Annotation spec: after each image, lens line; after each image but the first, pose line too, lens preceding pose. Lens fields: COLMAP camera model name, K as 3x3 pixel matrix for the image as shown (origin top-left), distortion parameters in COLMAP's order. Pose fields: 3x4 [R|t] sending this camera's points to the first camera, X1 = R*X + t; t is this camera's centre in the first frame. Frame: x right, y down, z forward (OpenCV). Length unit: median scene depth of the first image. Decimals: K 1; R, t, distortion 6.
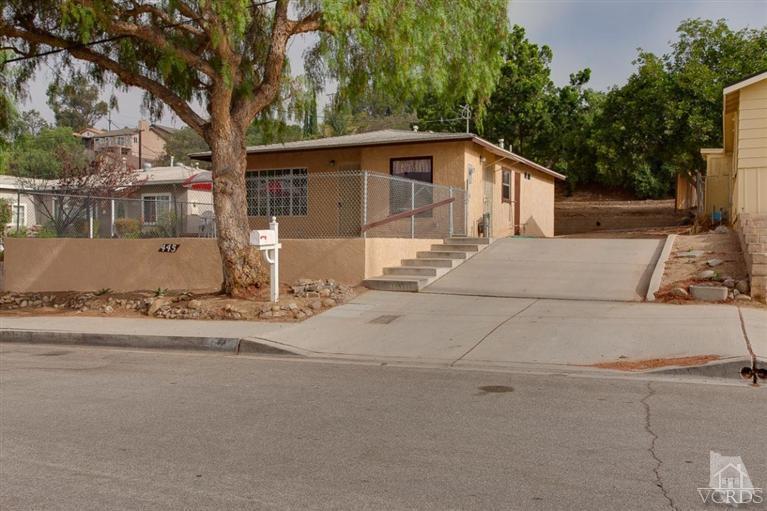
lens RADIAL K [[360.8, 0, 388.1], [0, 360.8, 252.2], [0, 0, 1]] dist [0.001018, 0.000361]
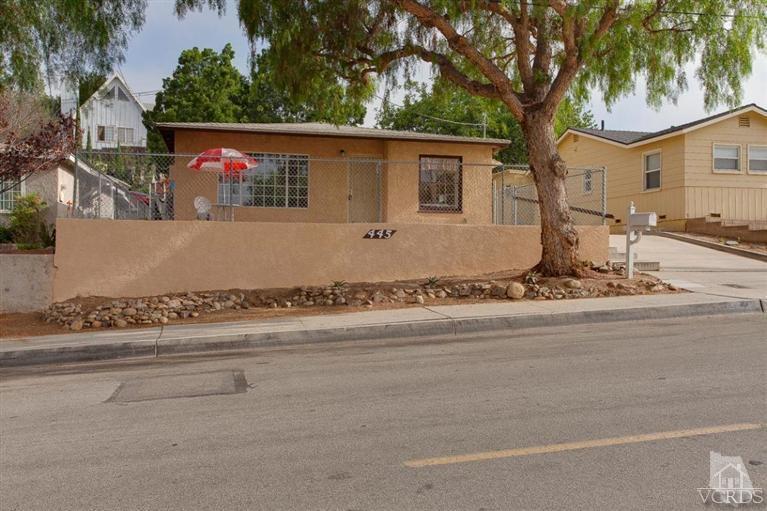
lens RADIAL K [[360.8, 0, 388.1], [0, 360.8, 252.2], [0, 0, 1]] dist [0.001018, 0.000361]
pose [[0.926773, -0.005686, 0.375579, -0.923299], [0.005745, 0.999983, 0.000962, 0.033002], [-0.375578, 0.001266, 0.926790, 0.162898]]
